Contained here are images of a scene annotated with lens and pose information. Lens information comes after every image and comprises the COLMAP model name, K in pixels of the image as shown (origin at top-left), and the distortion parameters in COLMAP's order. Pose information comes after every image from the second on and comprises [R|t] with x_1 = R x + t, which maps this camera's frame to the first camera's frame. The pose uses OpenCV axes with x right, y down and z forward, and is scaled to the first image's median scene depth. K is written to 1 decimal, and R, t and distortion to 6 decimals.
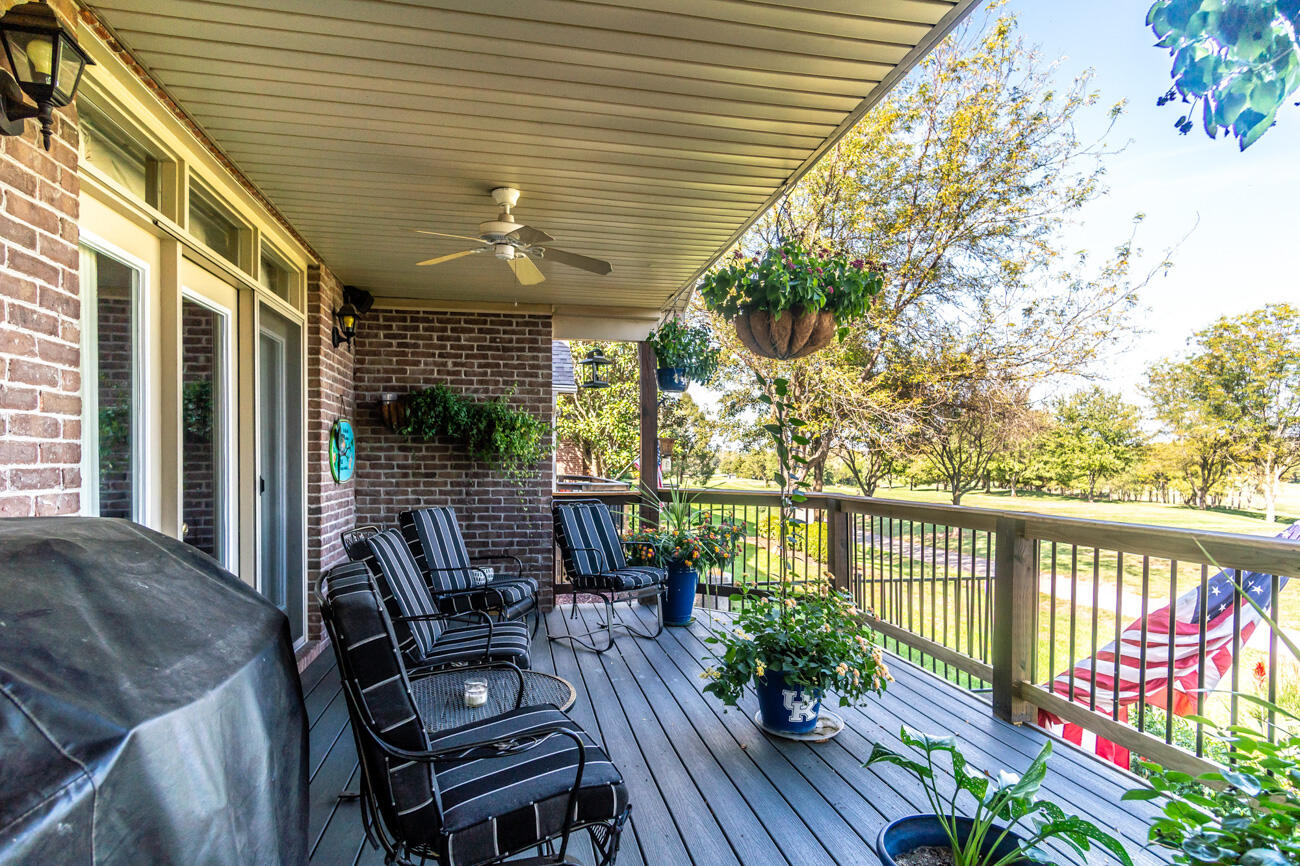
lens RADIAL K [[700.3, 0, 637.4], [0, 700.3, 464.4], [0, 0, 1]] dist [0.002093, 0.002179]
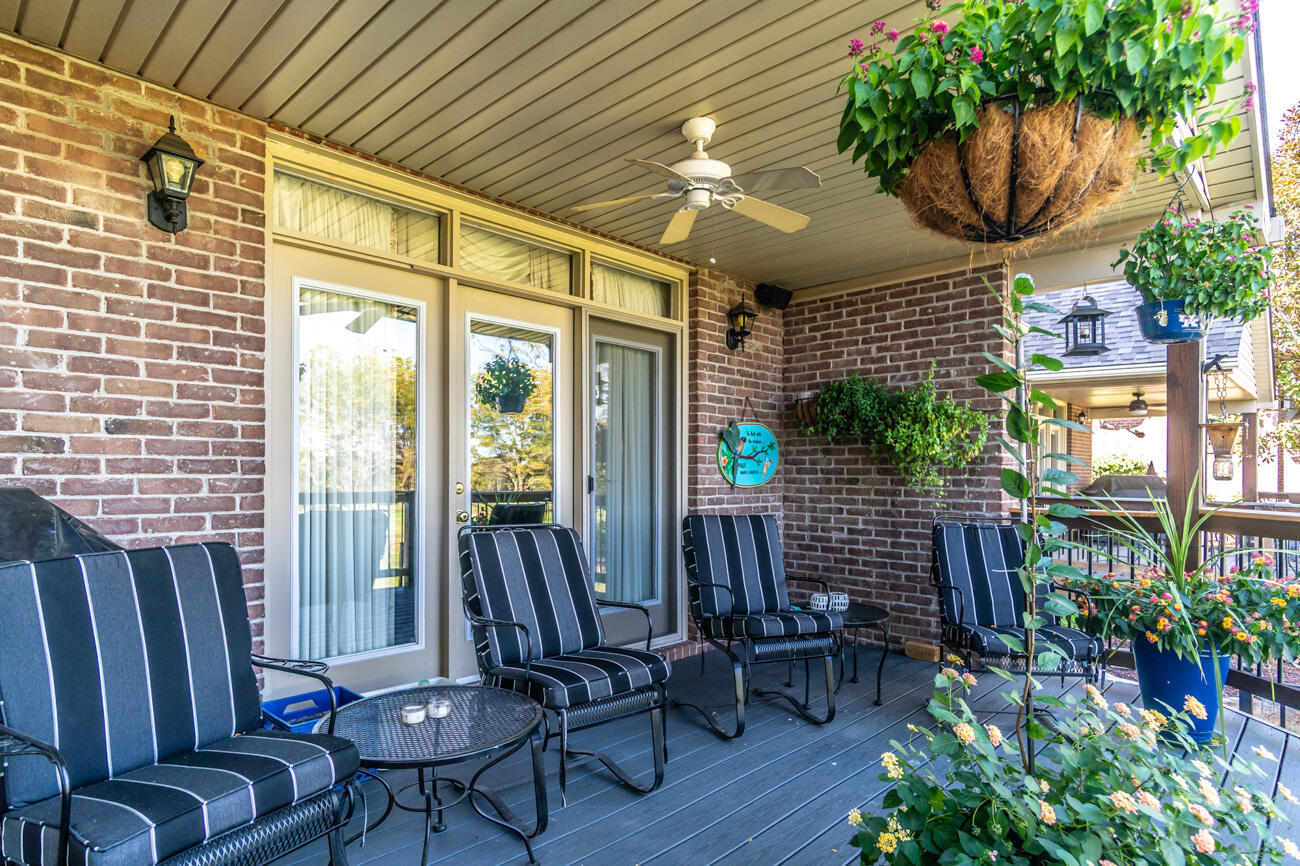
lens RADIAL K [[700.3, 0, 643.4], [0, 700.3, 473.8], [0, 0, 1]] dist [0.002093, 0.002179]
pose [[0.578279, 0.000694, -0.815839, 0.262653], [-0.006529, 0.999972, -0.003777, 0.011199], [0.815813, 0.007511, 0.578267, 0.288001]]
